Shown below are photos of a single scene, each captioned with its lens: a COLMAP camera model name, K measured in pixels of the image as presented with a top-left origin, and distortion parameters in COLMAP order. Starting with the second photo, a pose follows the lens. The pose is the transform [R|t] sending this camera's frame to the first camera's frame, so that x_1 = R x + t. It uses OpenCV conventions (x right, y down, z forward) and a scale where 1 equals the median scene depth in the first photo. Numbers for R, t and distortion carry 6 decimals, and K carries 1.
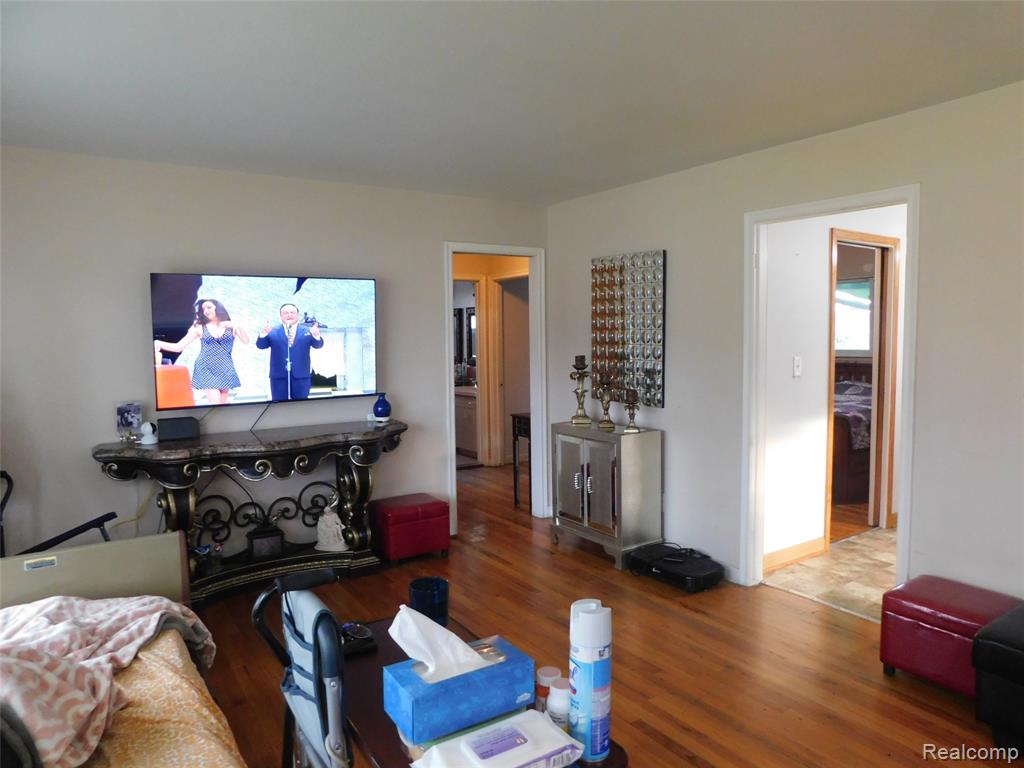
lens RADIAL K [[669.0, 0, 518.4], [0, 669.0, 378.6], [0, 0, 1]] dist [-0.076759, 0.054516]
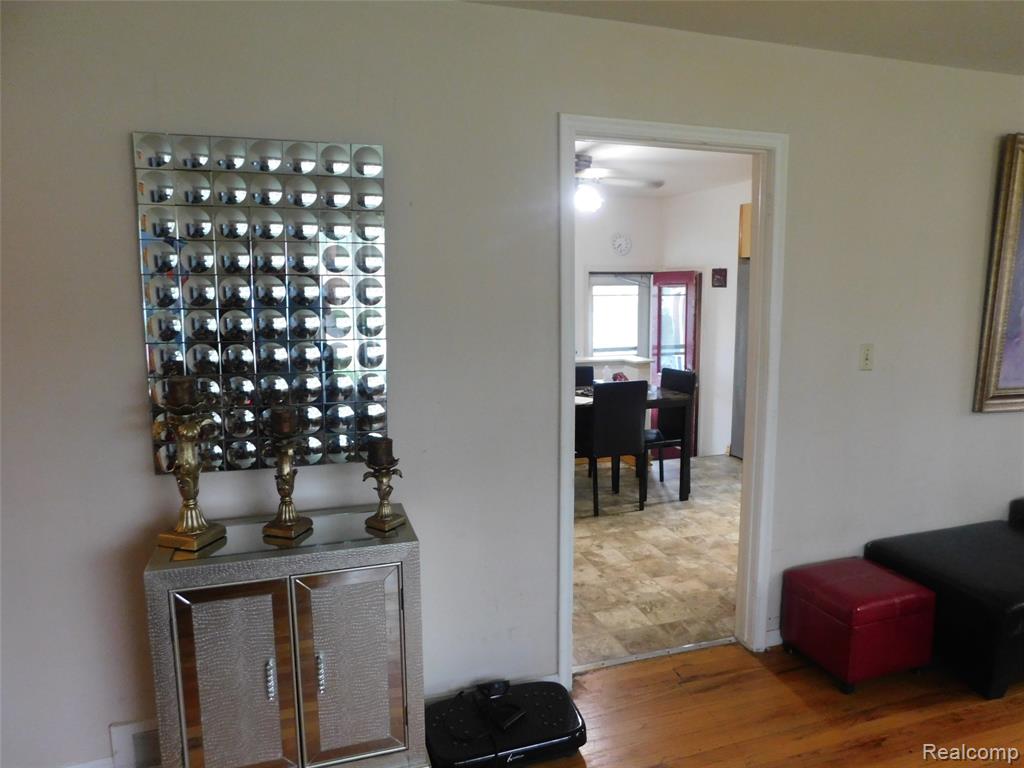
lens RADIAL K [[669.0, 0, 518.4], [0, 669.0, 378.6], [0, 0, 1]] dist [-0.076759, 0.054516]
pose [[0.285431, -0.123134, 0.950456, -0.241911], [0.069446, 0.991763, 0.107630, -0.069072], [-0.955880, 0.035285, 0.291631, 0.767340]]
